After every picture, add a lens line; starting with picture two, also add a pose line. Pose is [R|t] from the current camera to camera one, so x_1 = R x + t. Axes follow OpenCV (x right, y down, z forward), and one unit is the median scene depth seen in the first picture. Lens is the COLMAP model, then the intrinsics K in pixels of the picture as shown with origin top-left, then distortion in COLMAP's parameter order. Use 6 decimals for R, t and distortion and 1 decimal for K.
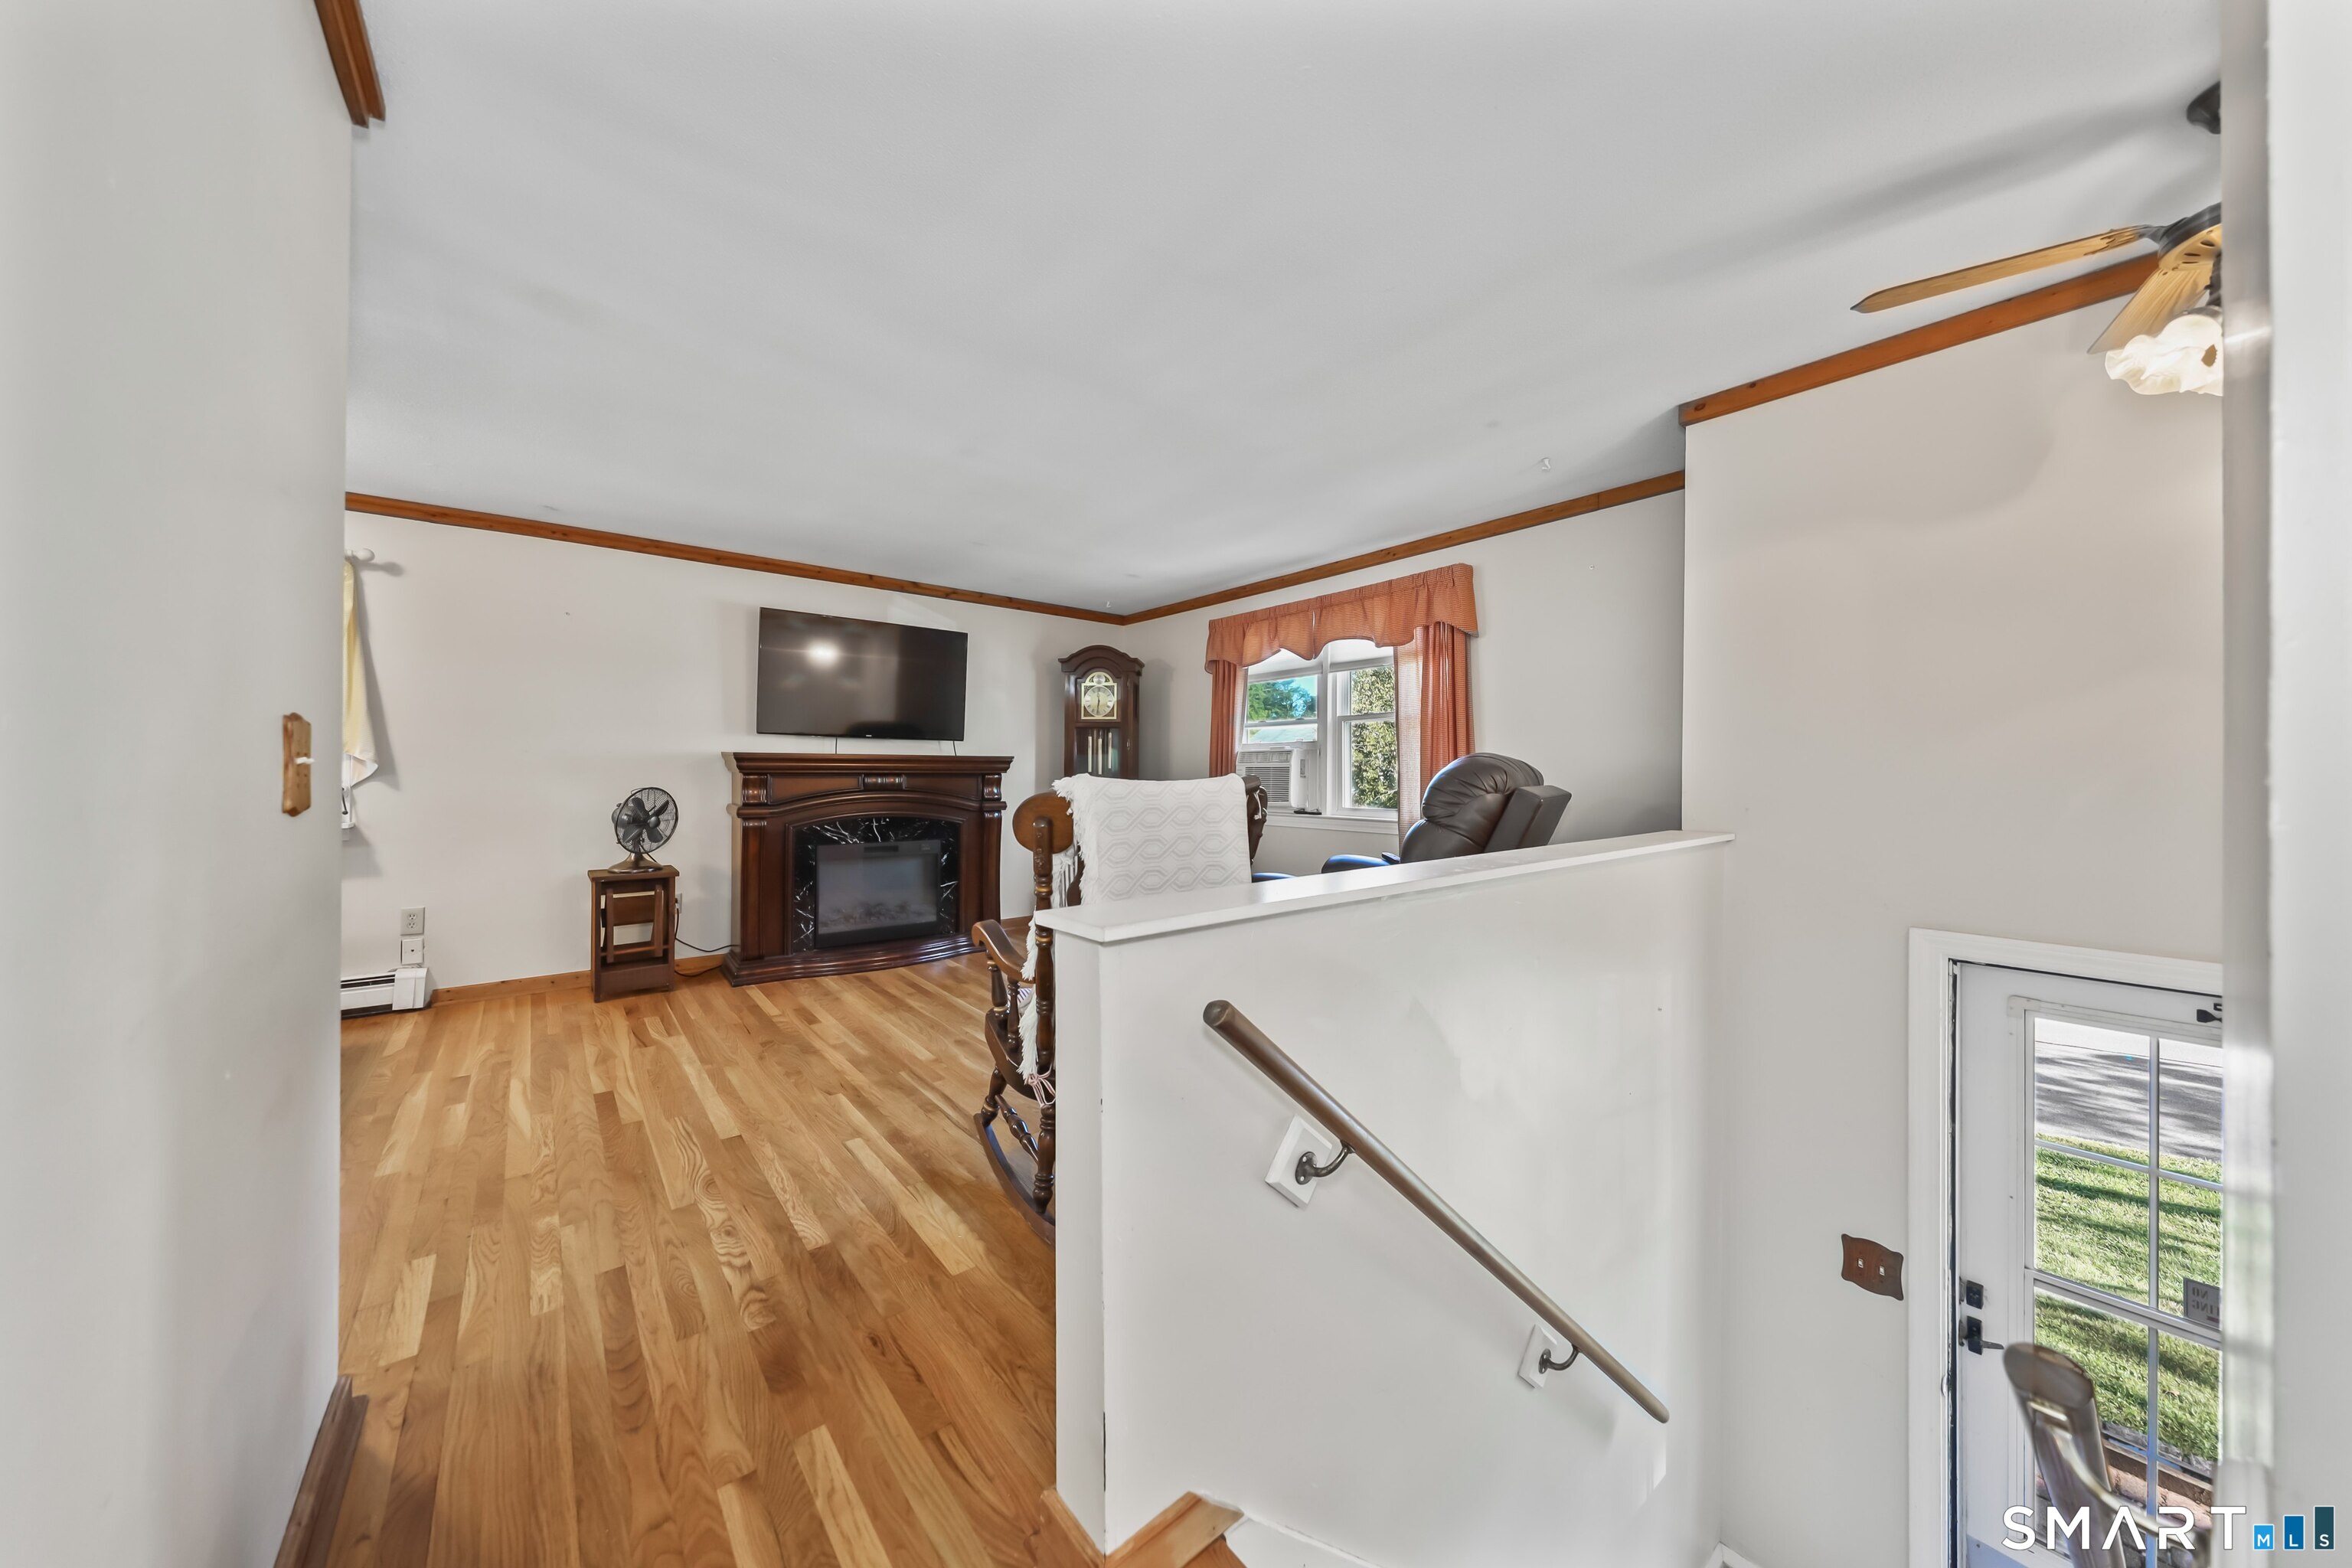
lens RADIAL K [[787.3, 0, 1164.0], [0, 787.3, 776.2], [0, 0, 1]] dist [0.000703, 0.000070]
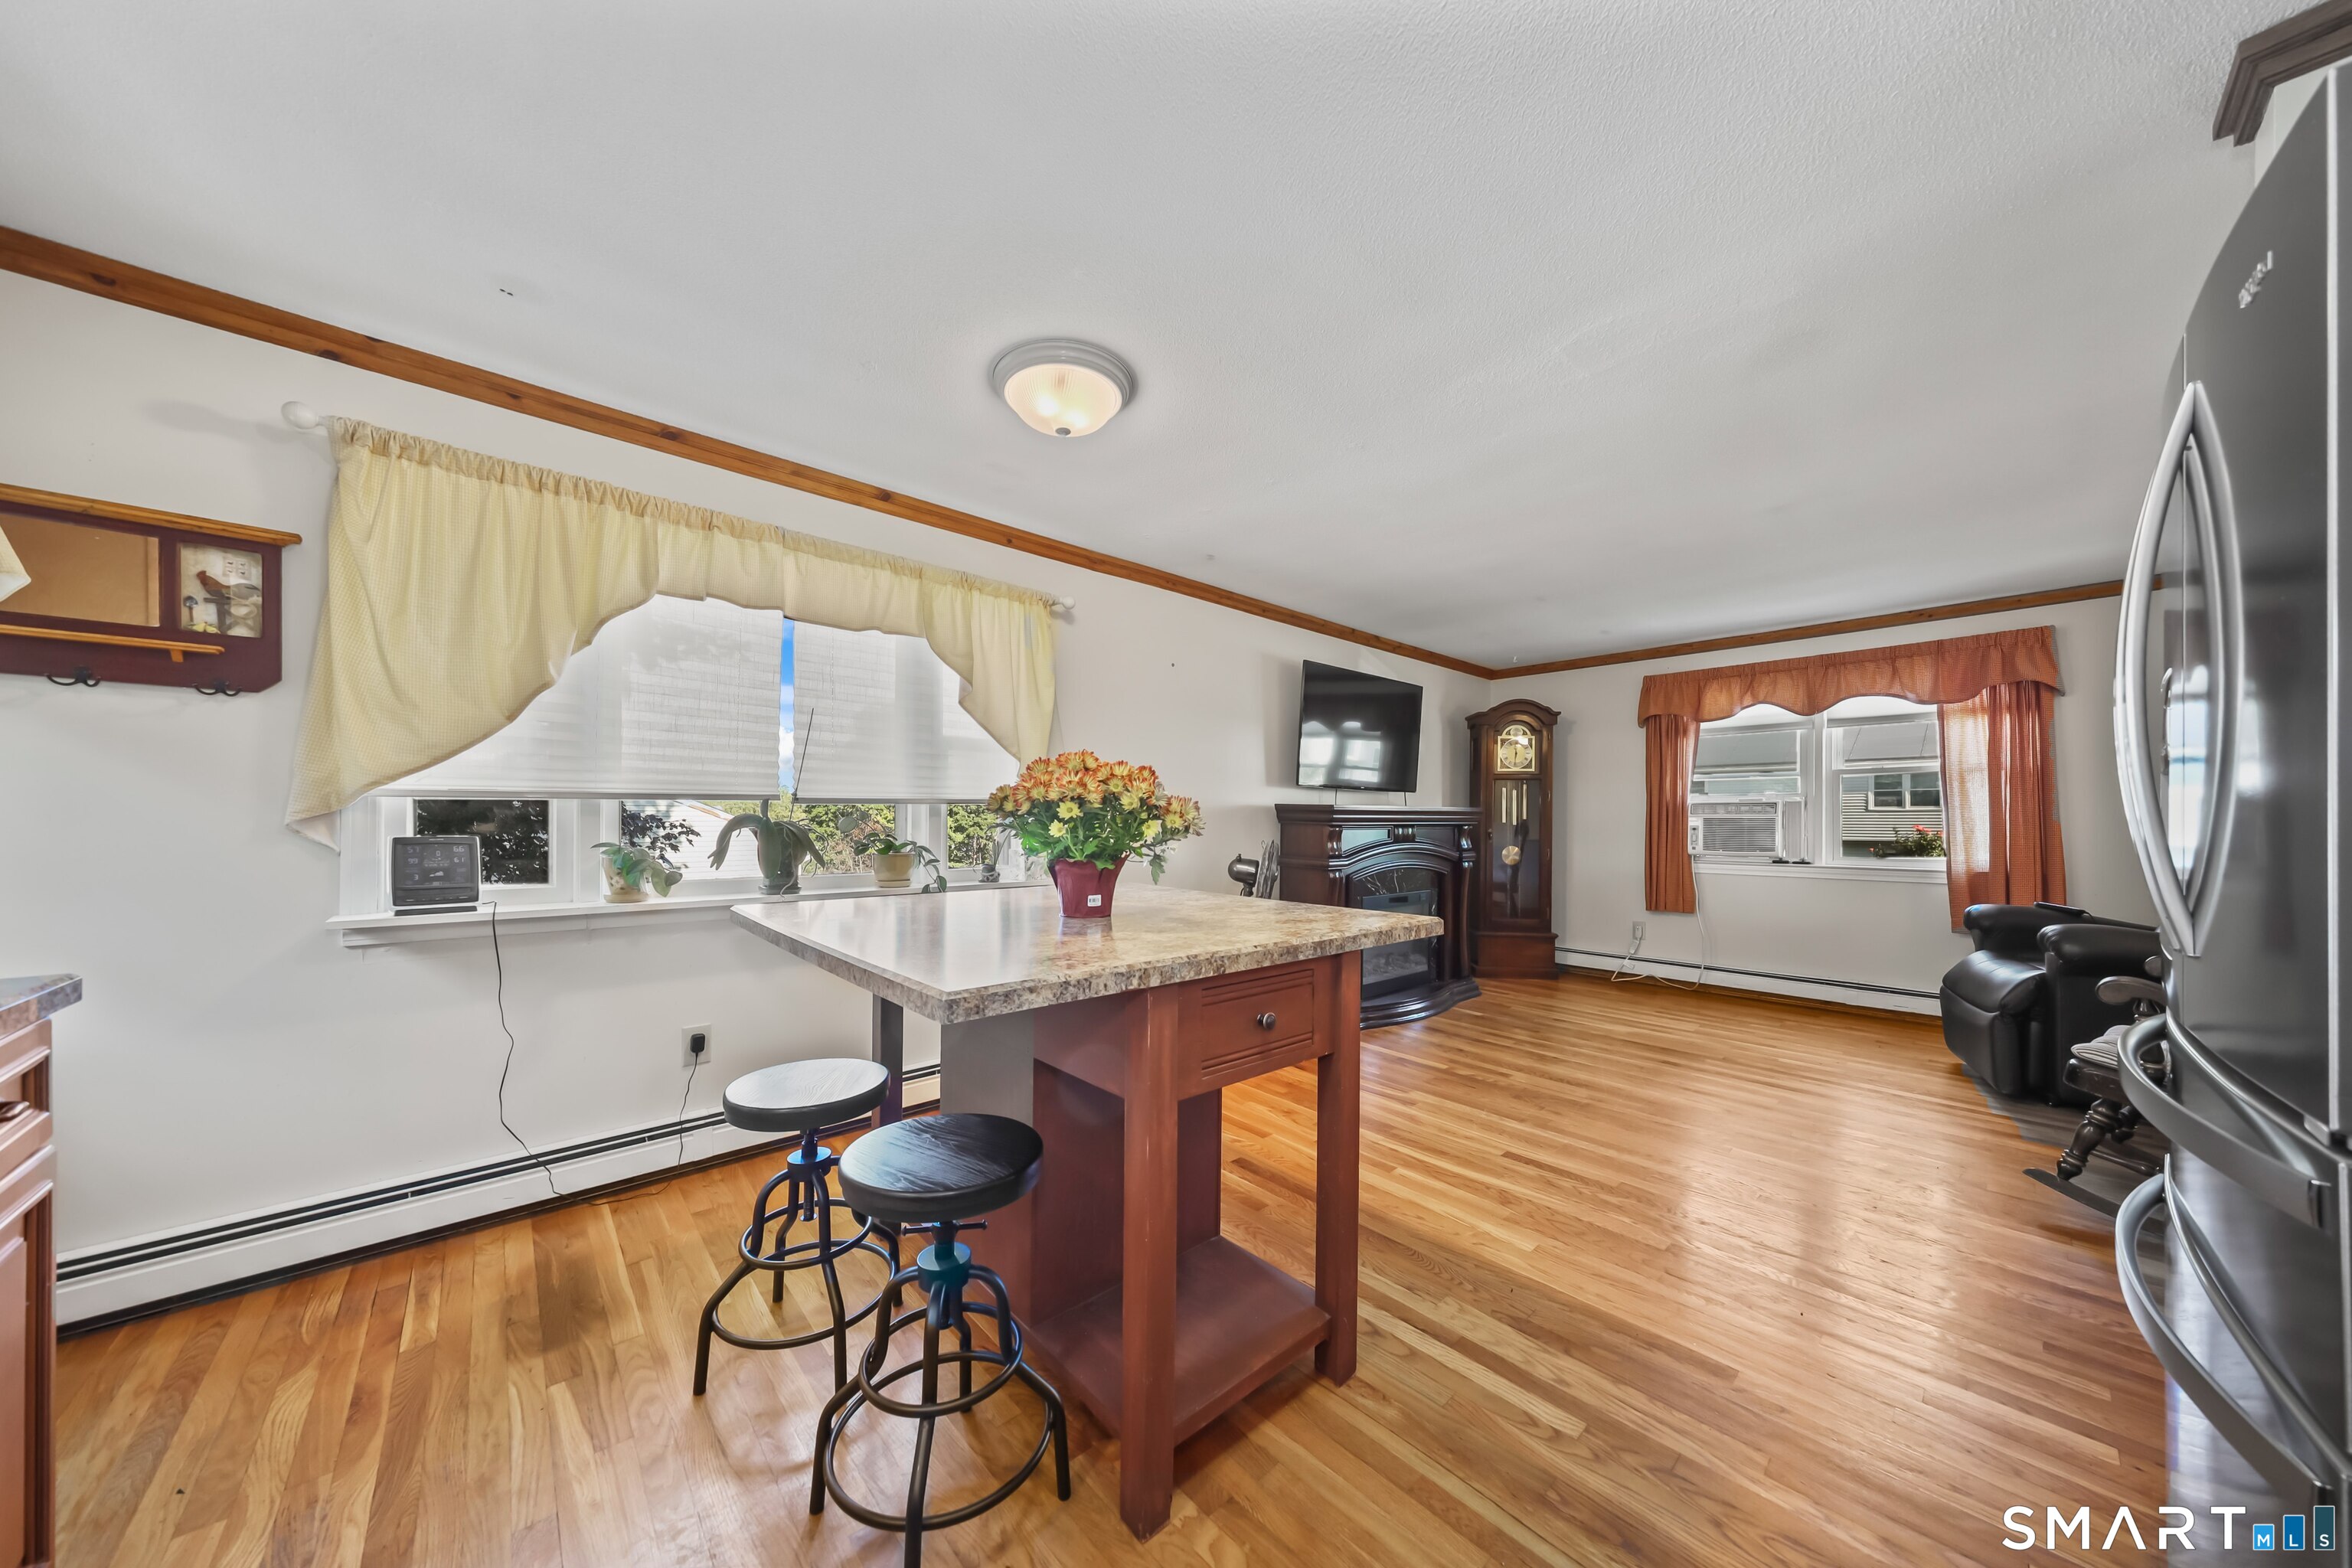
lens RADIAL K [[753.9, 0, 1168.3], [0, 753.9, 835.8], [0, 0, 1]] dist [0.001027, 0.000059]
pose [[0.997700, -0.000559, 0.067783, -0.735509], [-0.000569, 0.999862, 0.016617, -0.005588], [-0.067783, -0.016618, 0.997562, 0.061795]]
